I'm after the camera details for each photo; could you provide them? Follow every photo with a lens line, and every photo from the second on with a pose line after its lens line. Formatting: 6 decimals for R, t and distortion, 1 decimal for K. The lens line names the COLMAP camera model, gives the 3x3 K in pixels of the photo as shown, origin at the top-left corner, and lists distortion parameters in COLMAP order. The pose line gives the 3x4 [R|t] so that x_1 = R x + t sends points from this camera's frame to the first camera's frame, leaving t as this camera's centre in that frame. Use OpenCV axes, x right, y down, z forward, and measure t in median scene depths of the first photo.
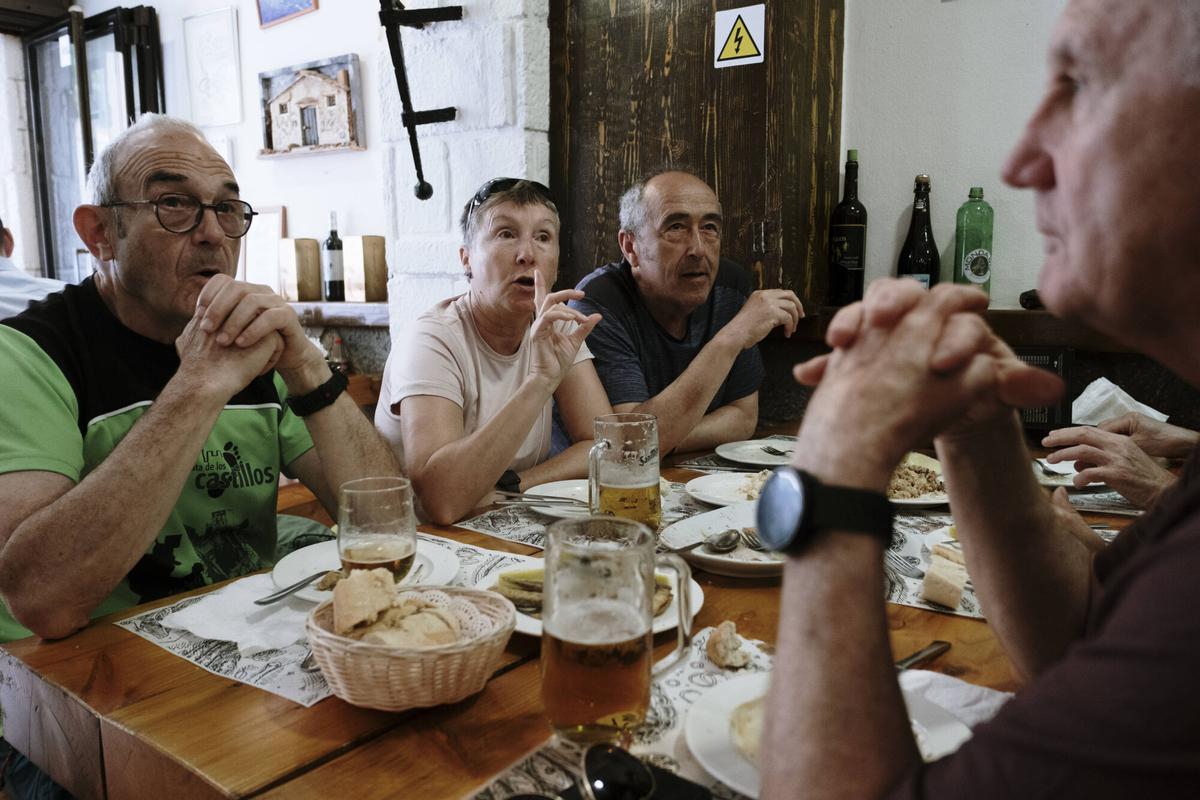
lens RADIAL K [[910.1, 0, 600.0], [0, 910.1, 400.0], [0, 0, 1]] dist [-0.030994, -0.004475]
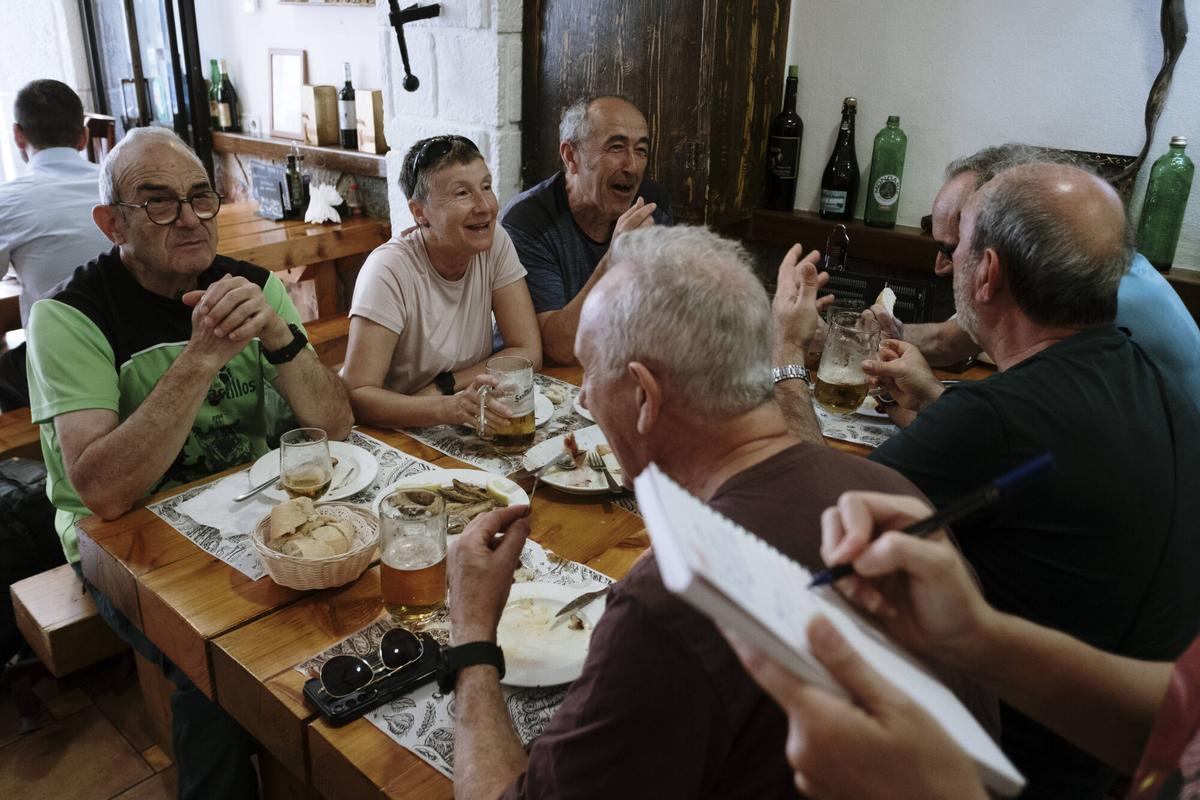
lens RADIAL K [[956.6, 0, 597.0], [0, 956.6, 368.5], [0, 0, 1]] dist [-0.047469, -0.002069]
pose [[0.995595, 0.054463, -0.076317, 0.156402], [-0.036690, 0.975384, 0.217438, -0.167241], [0.086281, -0.213680, 0.973086, -0.210797]]
